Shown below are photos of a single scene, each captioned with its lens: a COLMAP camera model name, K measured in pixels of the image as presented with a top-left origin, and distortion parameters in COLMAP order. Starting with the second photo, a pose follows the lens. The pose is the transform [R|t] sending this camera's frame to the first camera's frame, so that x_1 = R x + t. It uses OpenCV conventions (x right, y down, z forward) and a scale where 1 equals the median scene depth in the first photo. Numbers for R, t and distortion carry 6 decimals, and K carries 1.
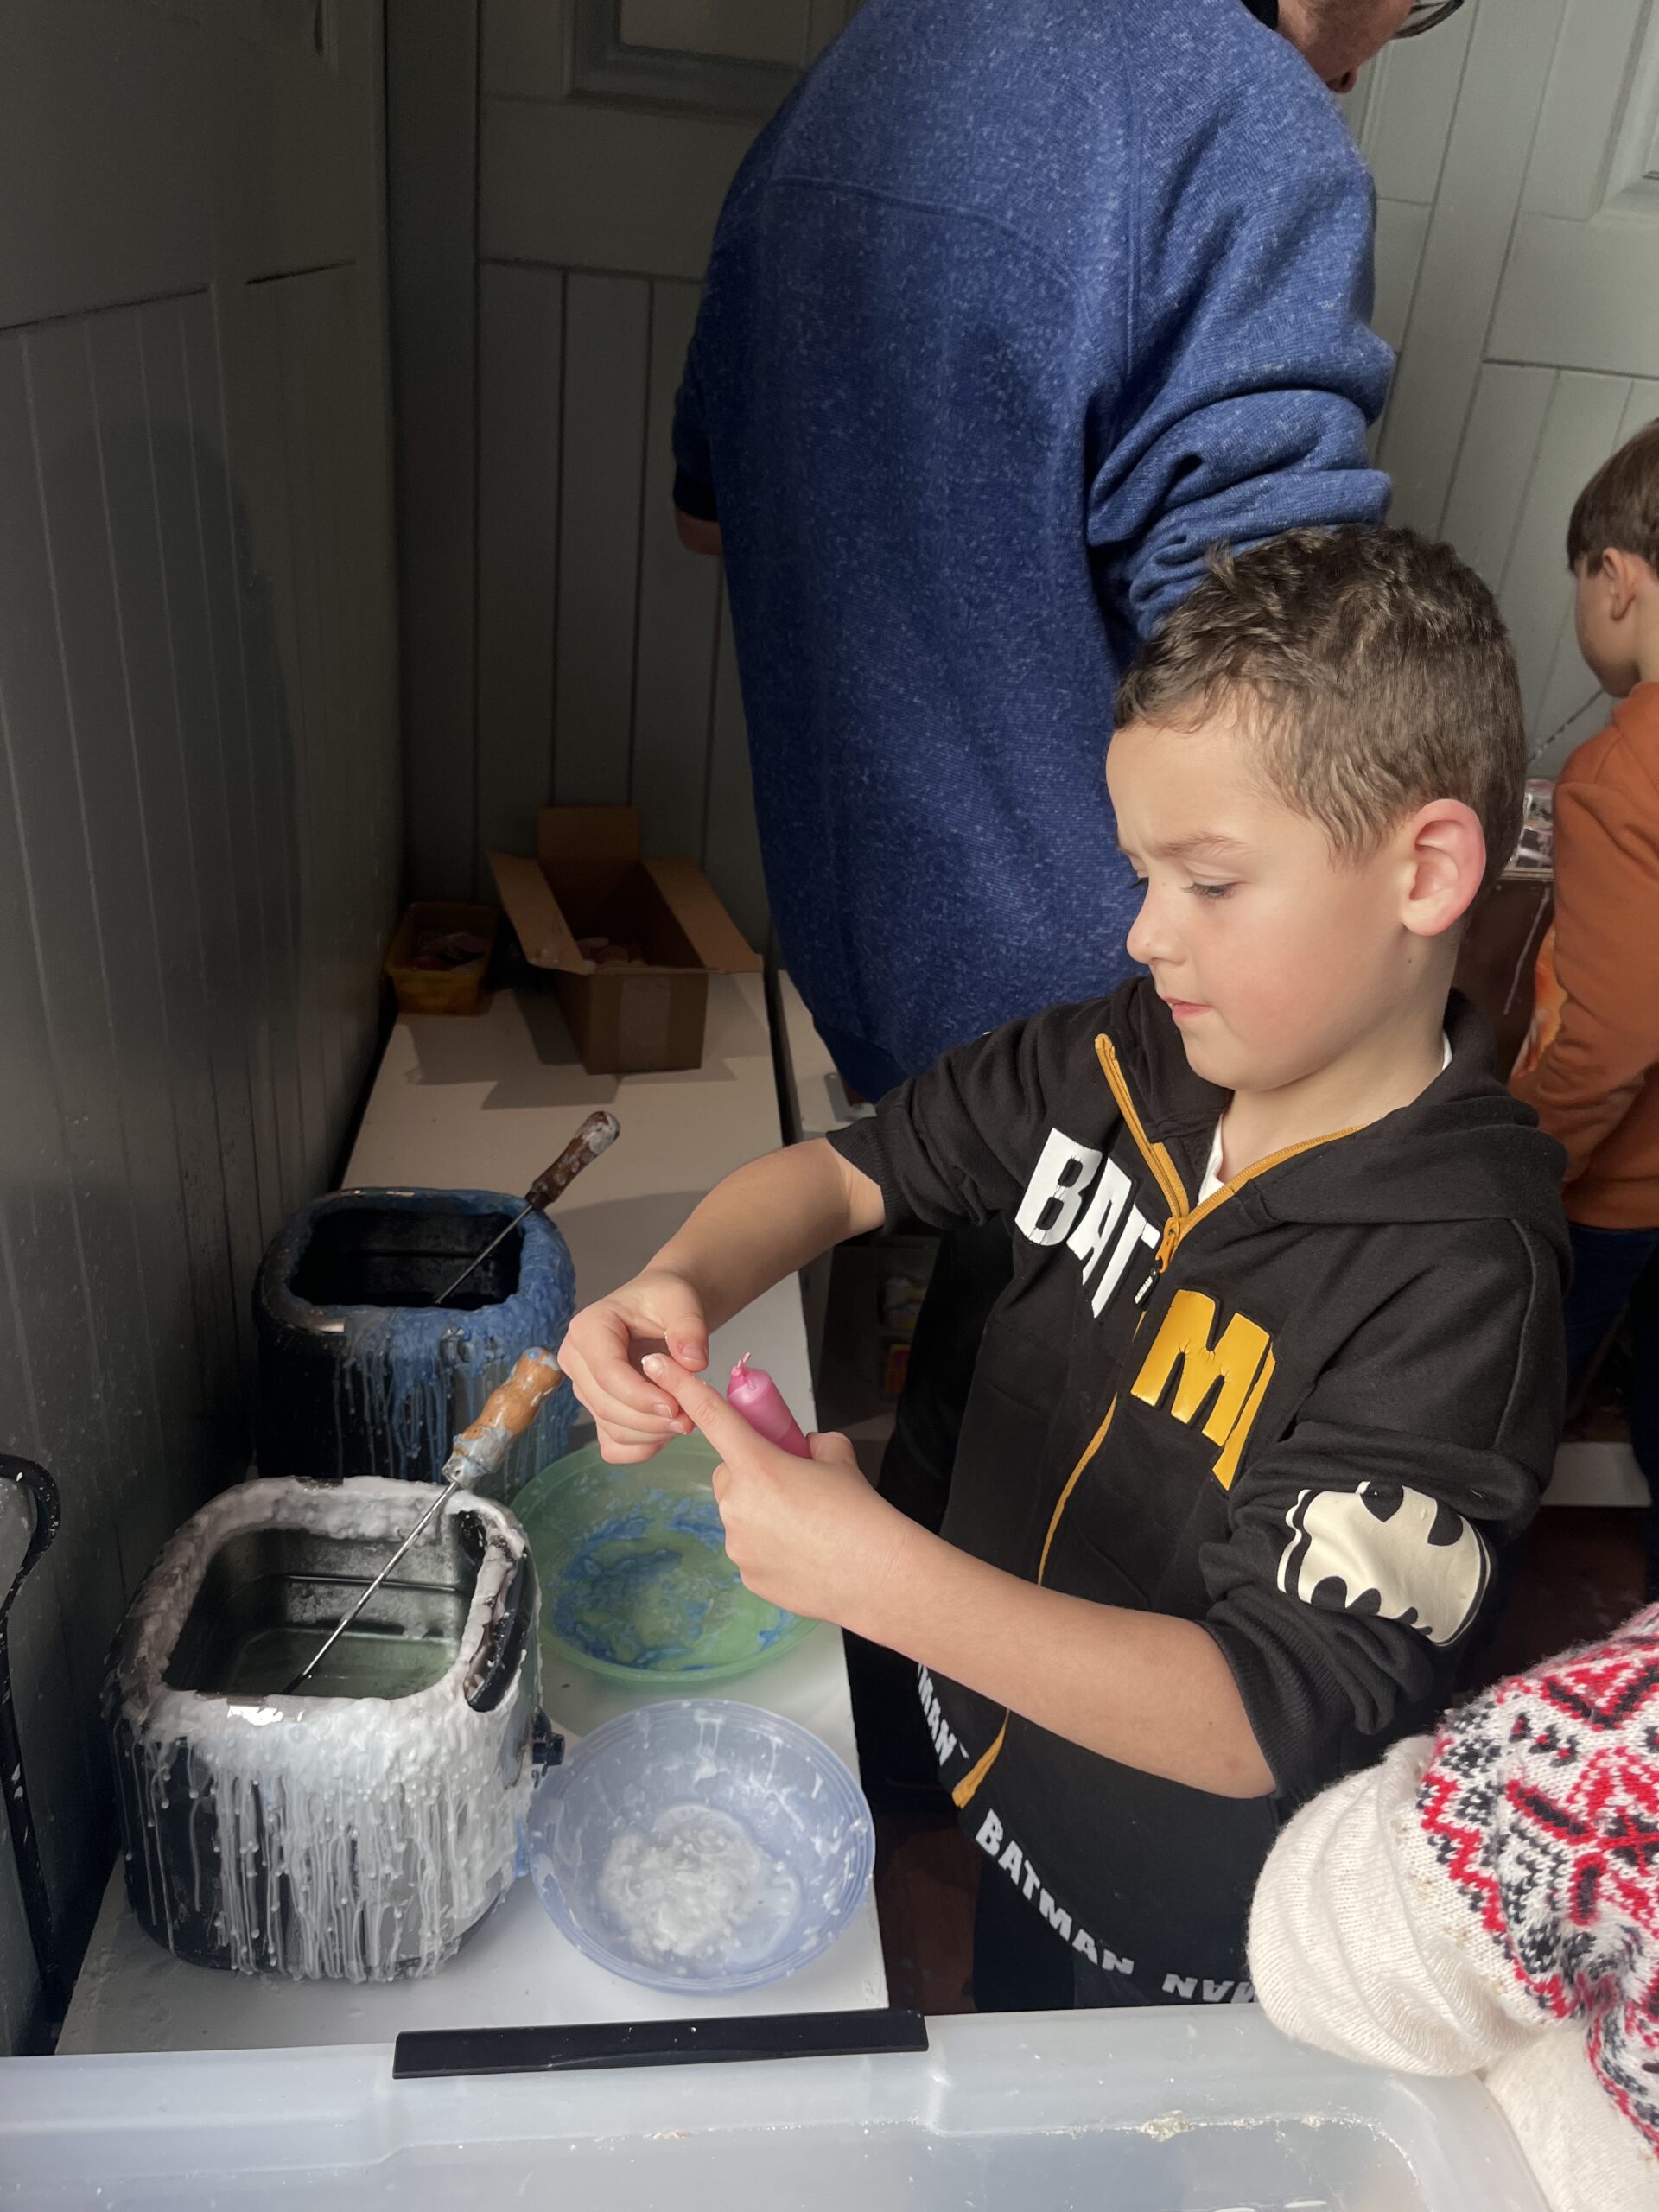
lens RADIAL K [[1655.7, 0, 839.1], [0, 1655.7, 1124.6], [0, 0, 1]] dist [0.072159, -0.045033]
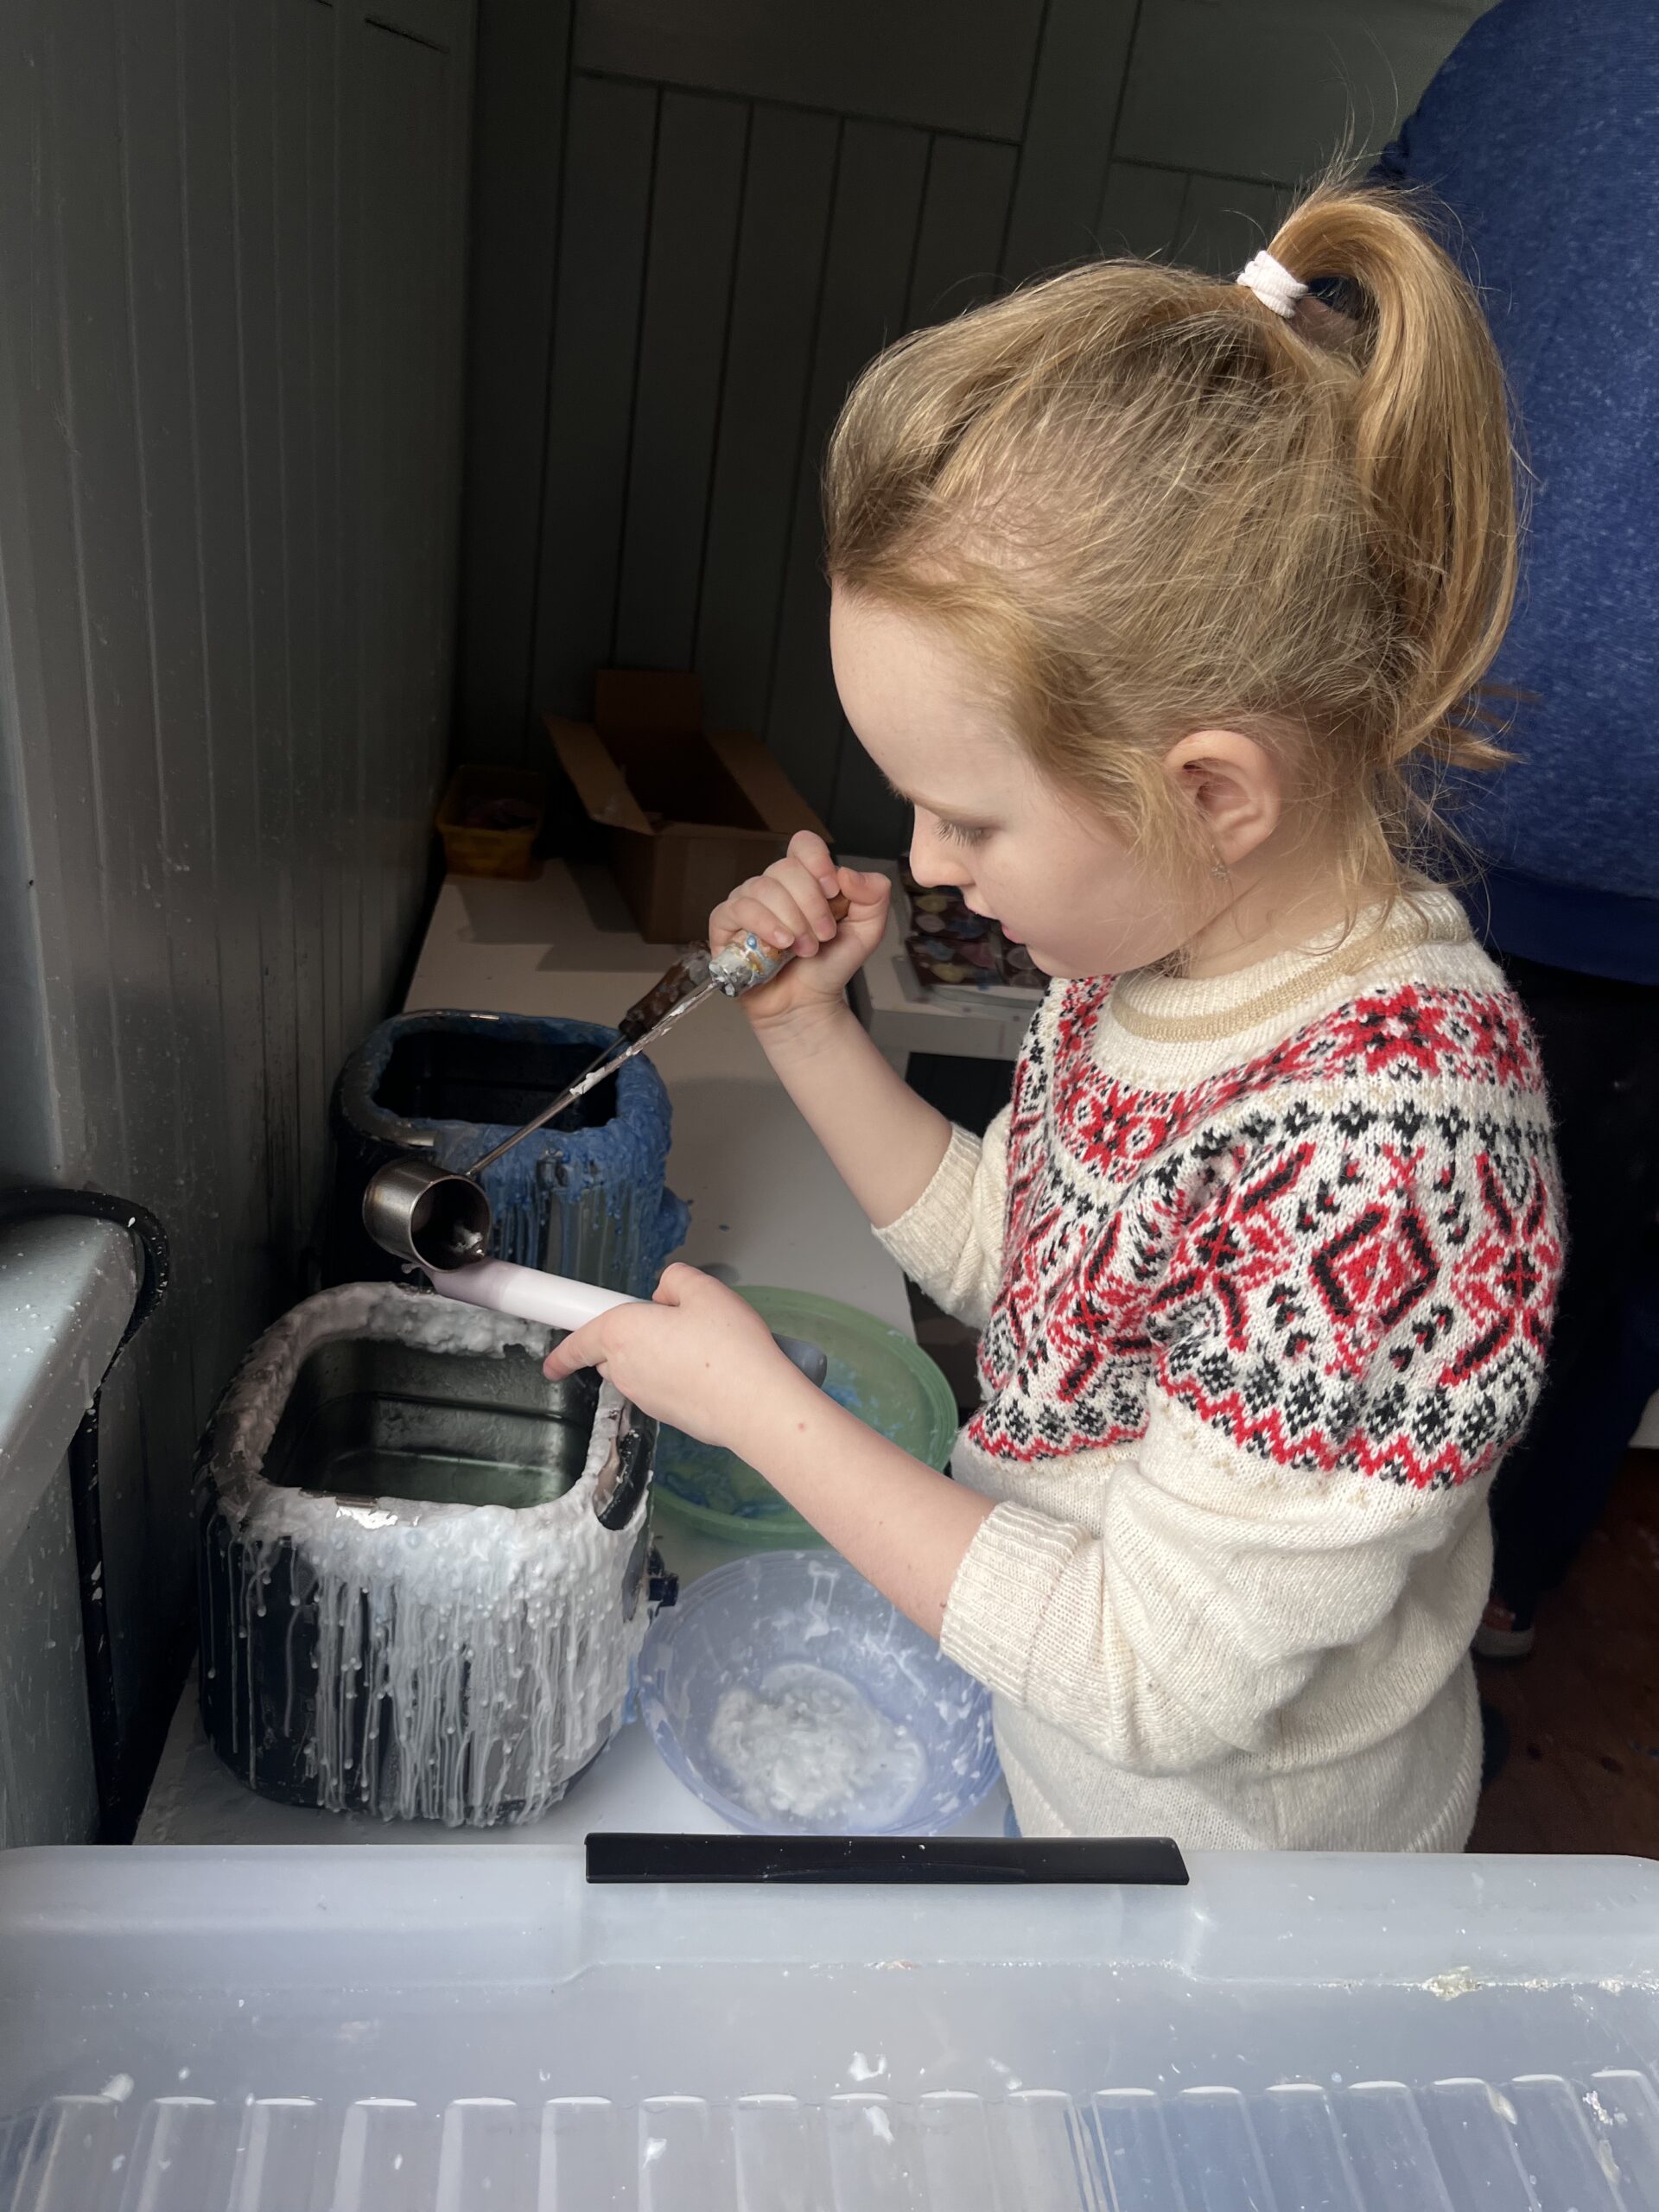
lens RADIAL K [[1667.1, 0, 833.9], [0, 1667.1, 1102.3], [0, 0, 1]] dist [0.068756, -0.086239]
pose [[0.999087, 0.042603, 0.003140, -0.097331], [-0.042648, 0.998962, 0.015985, 0.092761], [-0.002455, -0.016104, 0.999867, 0.092901]]
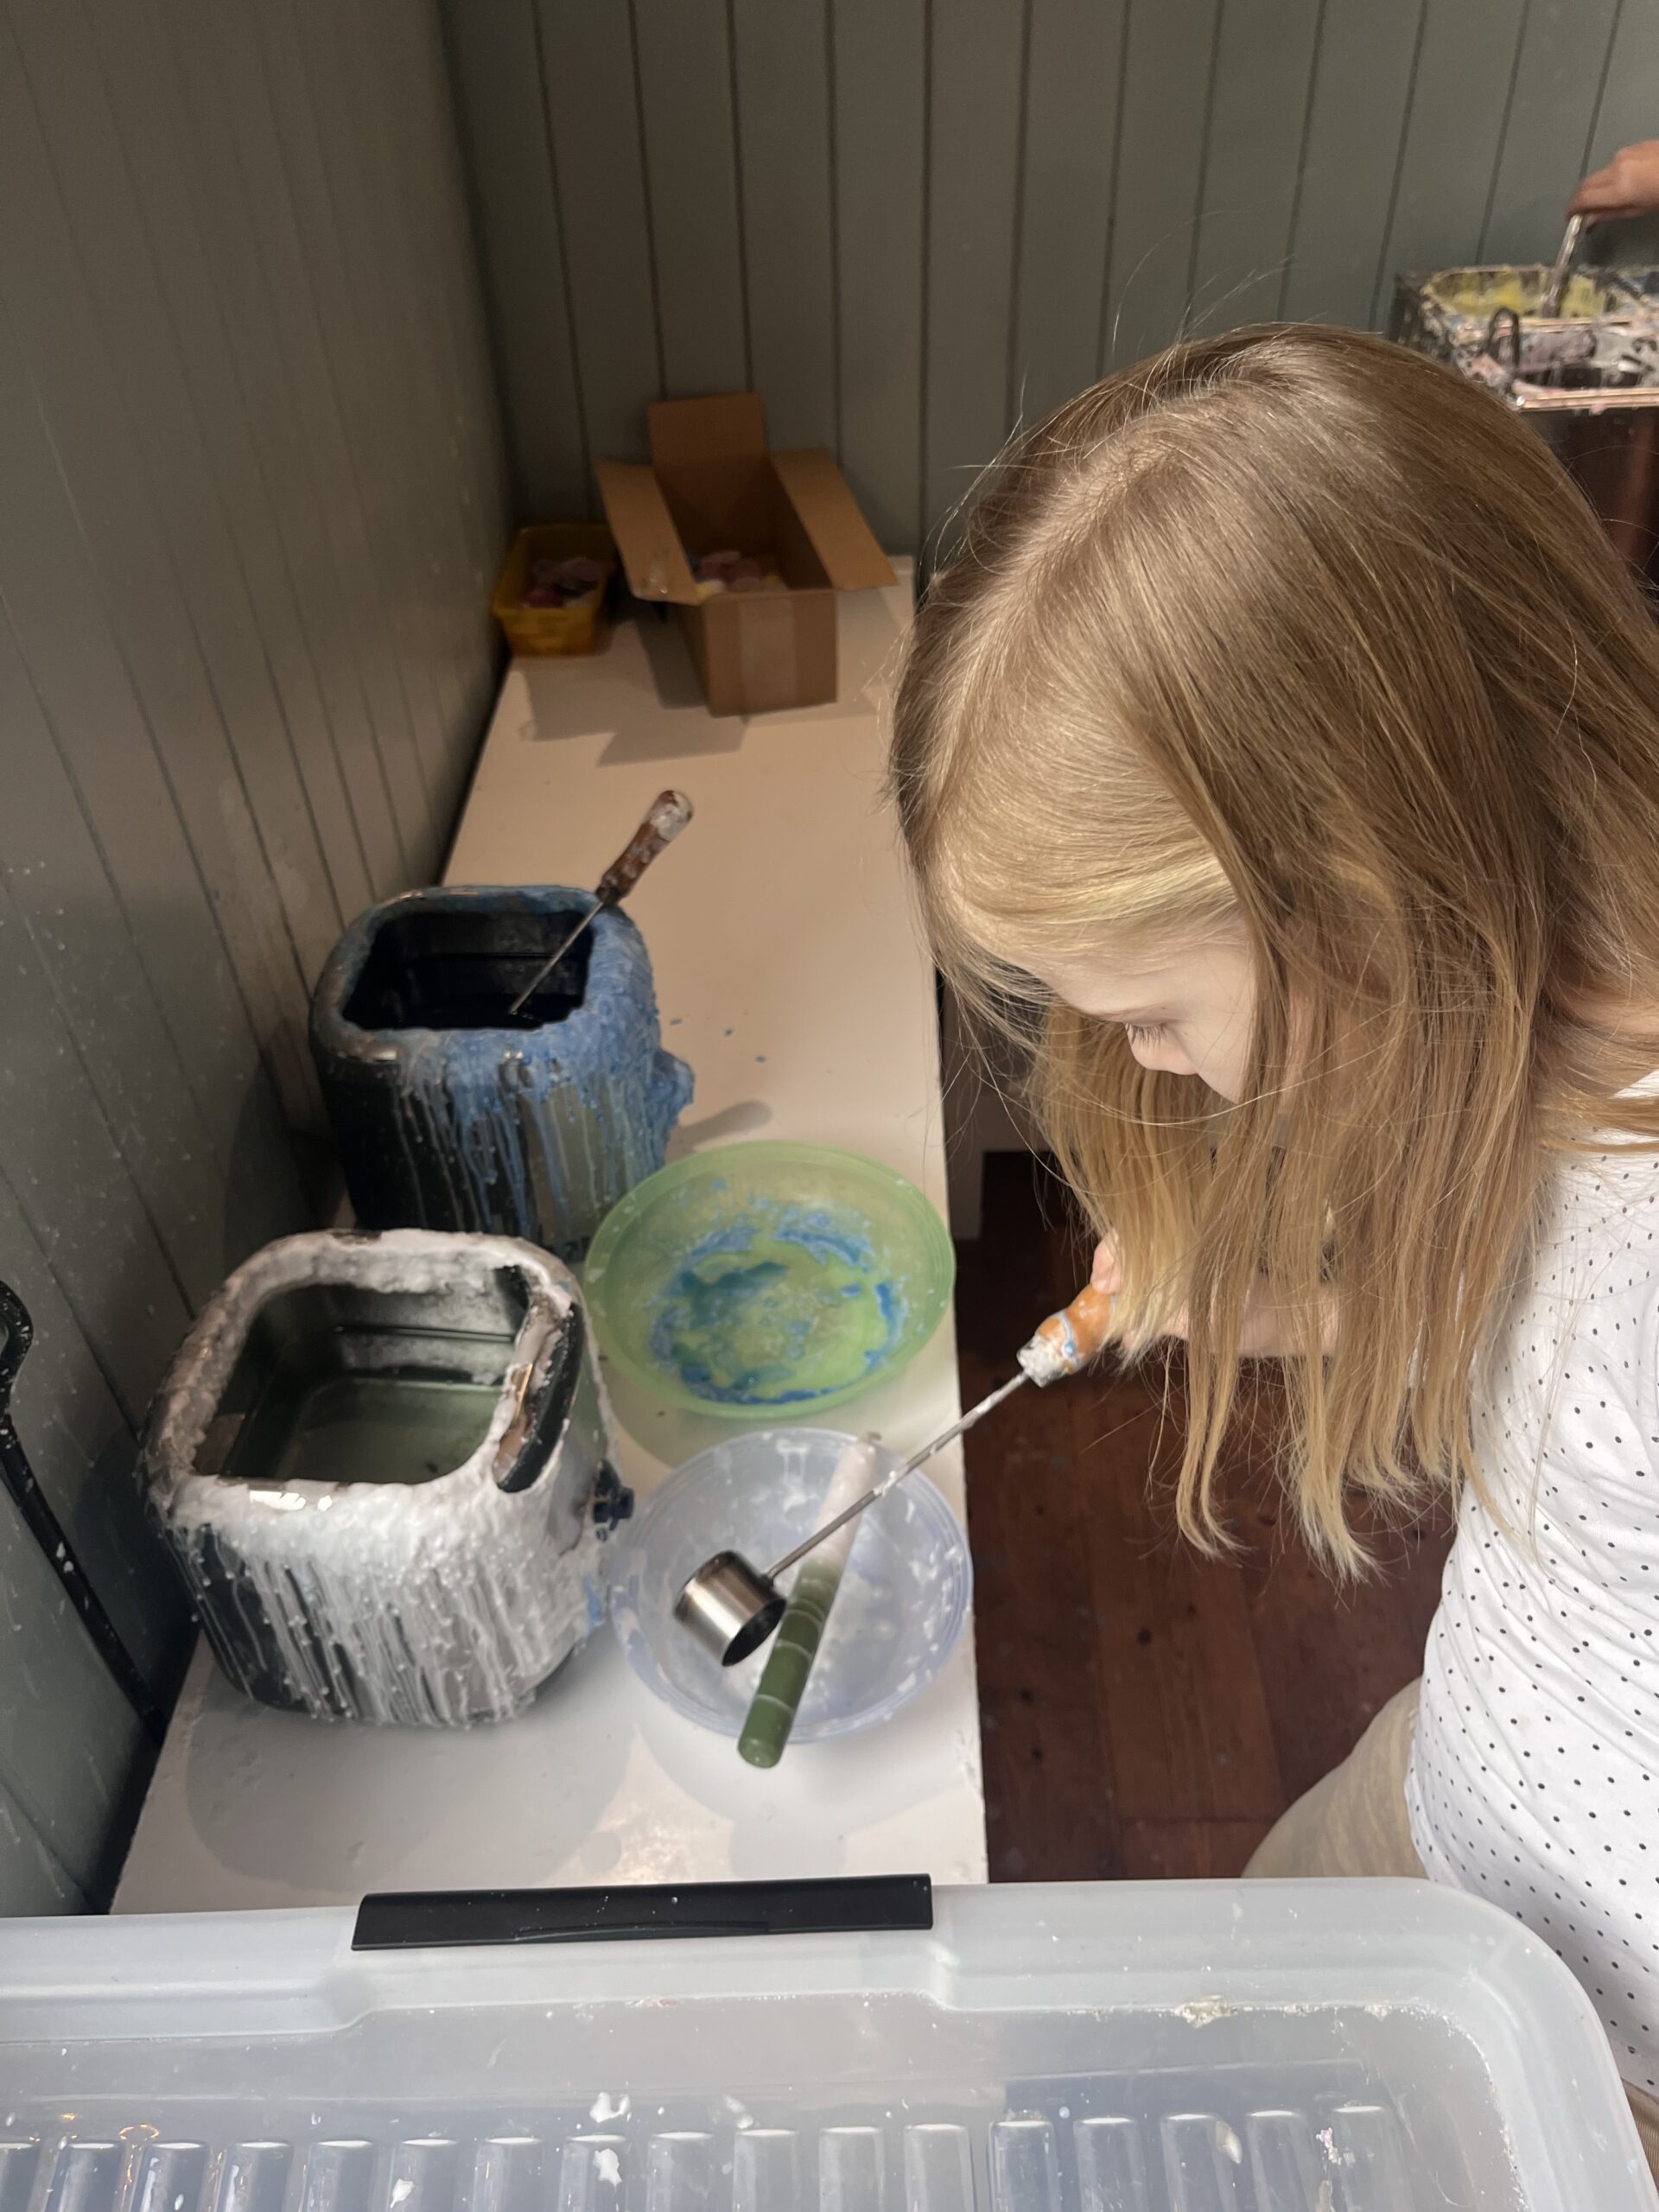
lens RADIAL K [[1680.1, 0, 829.5], [0, 1680.1, 1106.0], [0, 0, 1]] dist [0.098047, -0.131008]
pose [[0.988477, -0.028614, -0.148641, 0.098651], [0.061474, 0.973231, 0.221457, -0.053947], [0.138325, -0.228042, 0.963775, 0.146306]]
